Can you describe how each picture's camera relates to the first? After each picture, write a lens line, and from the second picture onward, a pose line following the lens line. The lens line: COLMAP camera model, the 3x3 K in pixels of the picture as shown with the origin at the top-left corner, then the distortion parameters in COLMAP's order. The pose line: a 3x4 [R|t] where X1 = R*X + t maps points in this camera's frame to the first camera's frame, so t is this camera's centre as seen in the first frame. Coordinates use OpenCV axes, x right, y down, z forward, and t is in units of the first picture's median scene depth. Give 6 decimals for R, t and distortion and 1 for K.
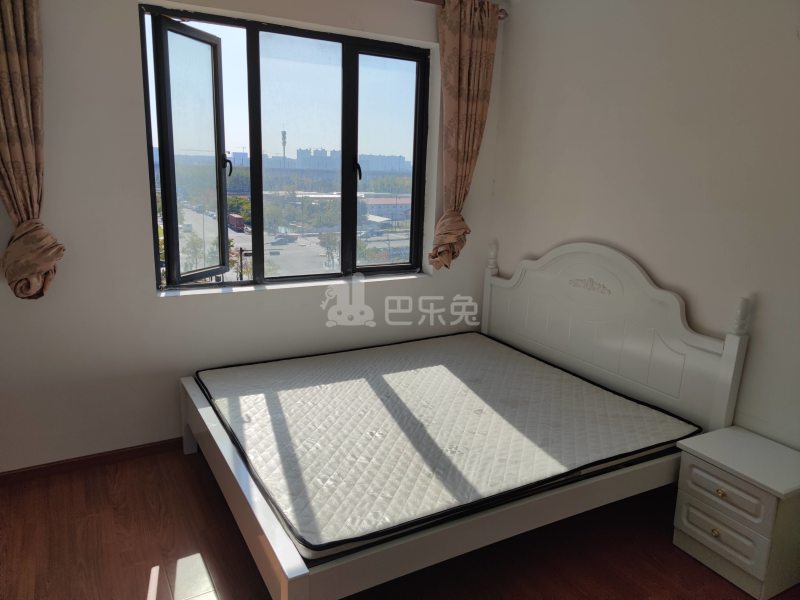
lens RADIAL K [[572.9, 0, 398.6], [0, 572.9, 301.7], [0, 0, 1]] dist [0.027153, -0.035973]
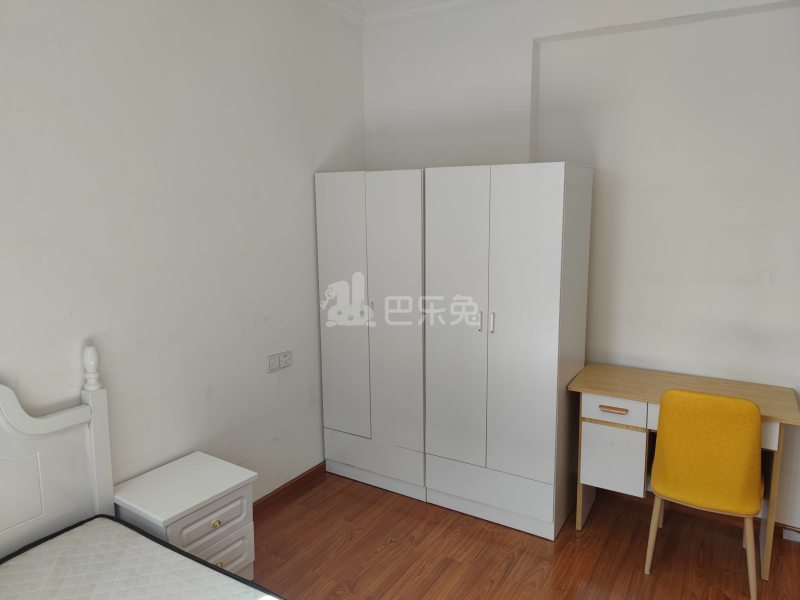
lens RADIAL K [[572.9, 0, 401.9], [0, 572.9, 298.5], [0, 0, 1]] dist [0.027153, -0.035973]
pose [[-0.476796, -0.168547, 0.862704, -0.318894], [0.192897, 0.937459, 0.289762, -0.215913], [-0.857588, 0.304570, -0.414464, 0.877275]]
